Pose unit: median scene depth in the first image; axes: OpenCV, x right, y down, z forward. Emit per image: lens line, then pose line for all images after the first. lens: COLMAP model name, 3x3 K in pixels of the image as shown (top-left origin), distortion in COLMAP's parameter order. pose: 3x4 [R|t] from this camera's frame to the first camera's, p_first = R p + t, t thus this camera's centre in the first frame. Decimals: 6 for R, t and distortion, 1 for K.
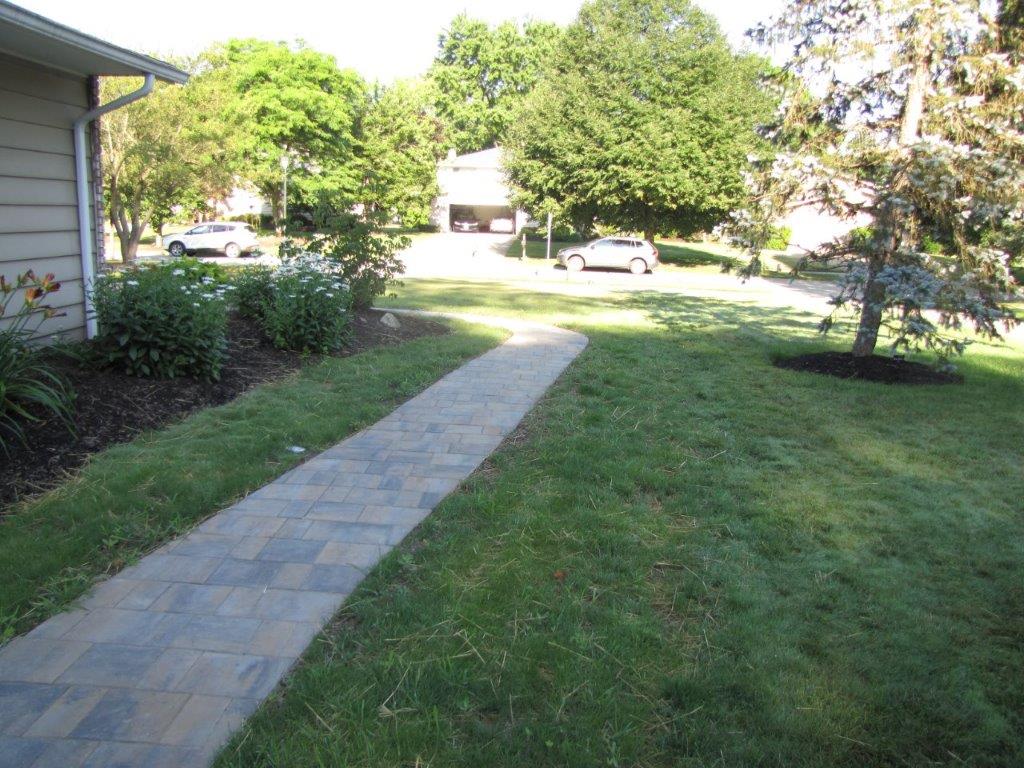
lens RADIAL K [[849.0, 0, 516.4], [0, 849.0, 383.1], [0, 0, 1]] dist [-0.192946, 0.176293]
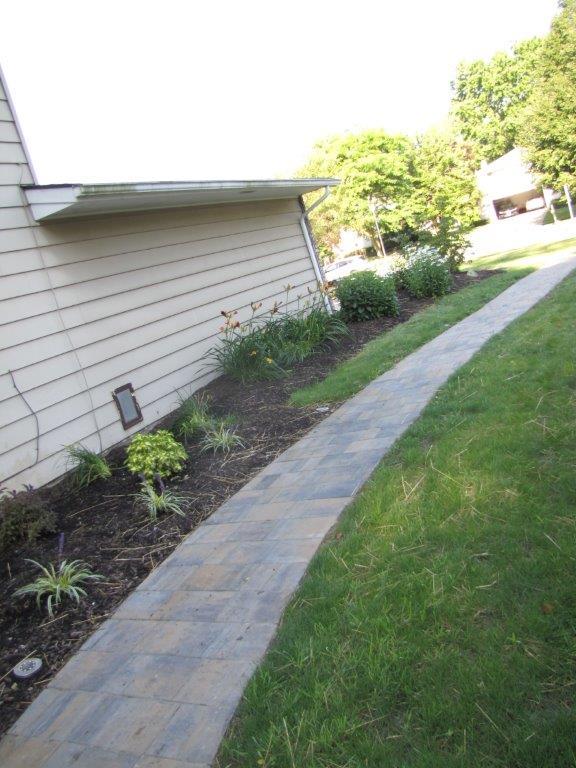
lens RADIAL K [[636.8, 0, 287.7], [0, 636.8, 378.1], [0, 0, 1]] dist [-0.192946, 0.176293]
pose [[0.871612, -0.220799, -0.437653, 0.007588], [0.233690, 0.971991, -0.024968, 0.015600], [0.430907, -0.080512, 0.898797, -0.071033]]
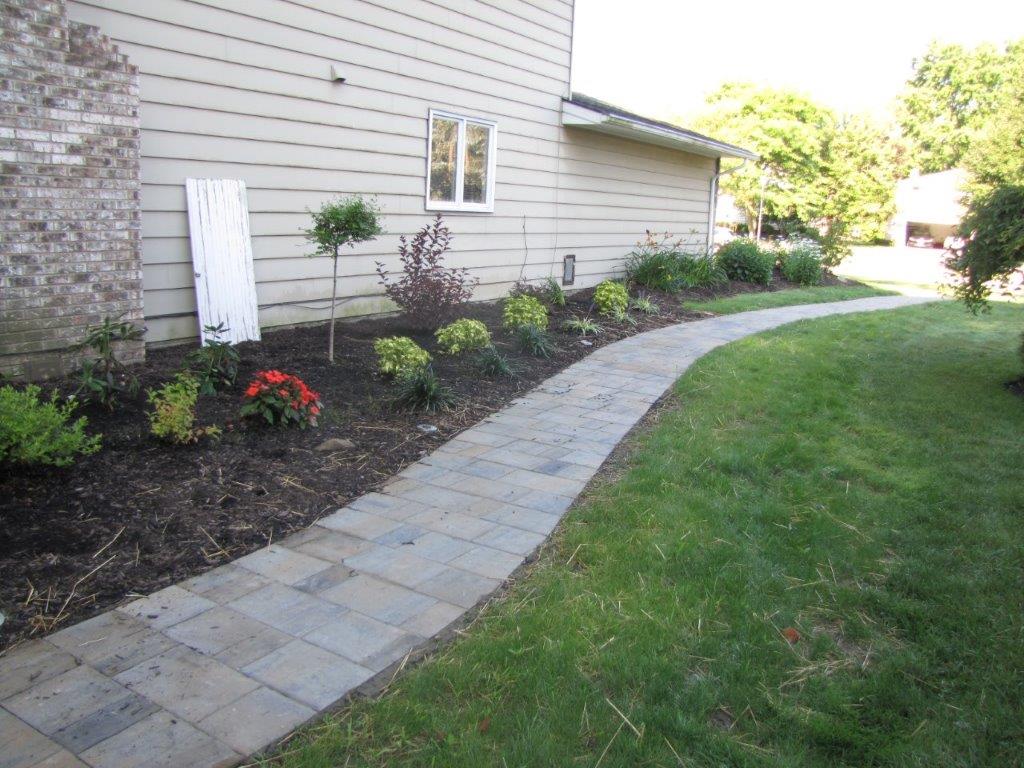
lens RADIAL K [[854.4, 0, 520.8], [0, 854.4, 382.5], [0, 0, 1]] dist [-0.190662, 0.166549]
pose [[0.868220, 0.107717, -0.484346, 0.030918], [-0.114390, 0.993309, 0.015858, 0.041502], [0.482813, 0.041637, 0.874733, -0.194164]]
